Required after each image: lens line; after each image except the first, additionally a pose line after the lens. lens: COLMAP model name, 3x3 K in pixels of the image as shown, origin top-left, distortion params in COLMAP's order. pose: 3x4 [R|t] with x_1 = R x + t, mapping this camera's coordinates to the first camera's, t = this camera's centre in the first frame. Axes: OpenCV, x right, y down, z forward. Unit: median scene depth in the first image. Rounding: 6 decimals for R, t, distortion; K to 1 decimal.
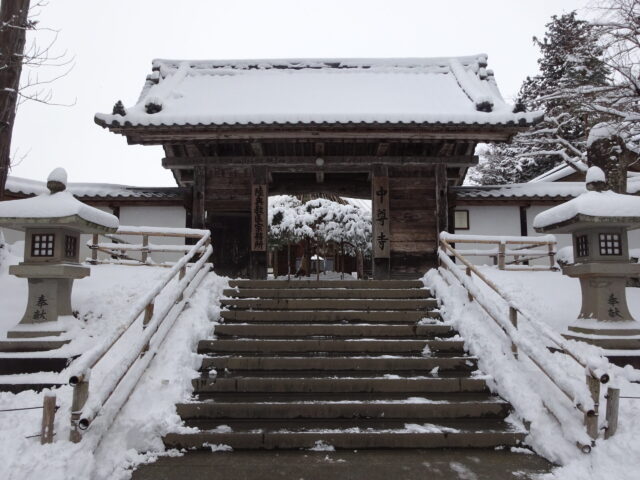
lens RADIAL K [[465.1, 0, 319.0], [0, 465.1, 240.0], [0, 0, 1]] dist [-0.002714, -0.001961]
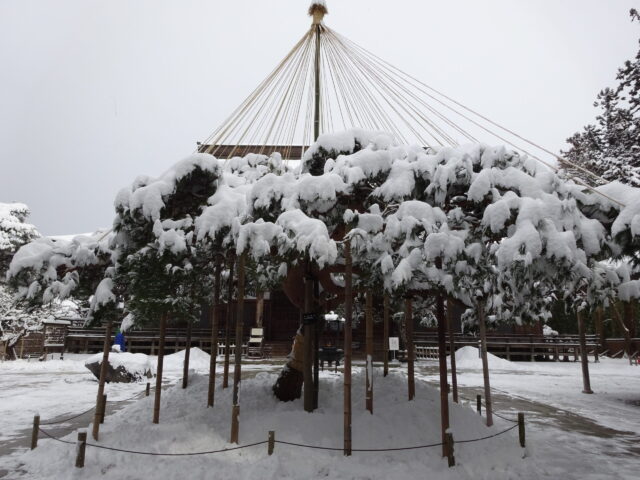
lens RADIAL K [[465.1, 0, 320.5], [0, 465.1, 239.6], [0, 0, 1]] dist [-0.002714, -0.001961]
pose [[0.999542, 0.009904, -0.028594, -0.011438], [-0.012630, 0.995227, -0.096768, 0.001735], [0.027499, 0.097085, 0.994896, 0.771684]]
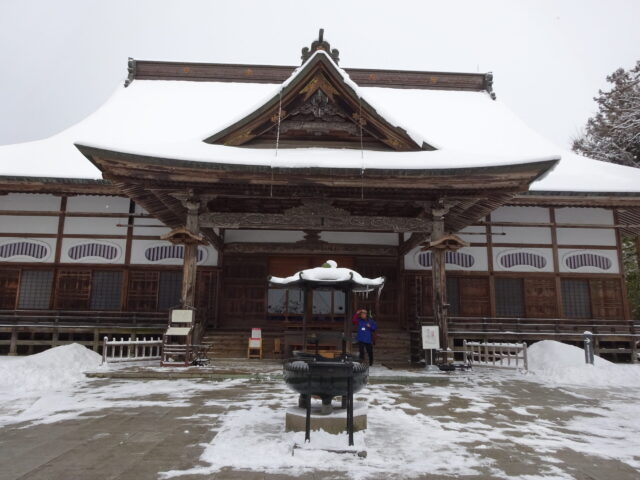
lens RADIAL K [[465.1, 0, 319.3], [0, 465.1, 238.5], [0, 0, 1]] dist [-0.002714, -0.001961]
pose [[0.999633, 0.018462, 0.019805, -0.029038], [-0.017042, 0.997428, -0.069625, 0.062416], [-0.021040, 0.069262, 0.997377, 1.364886]]
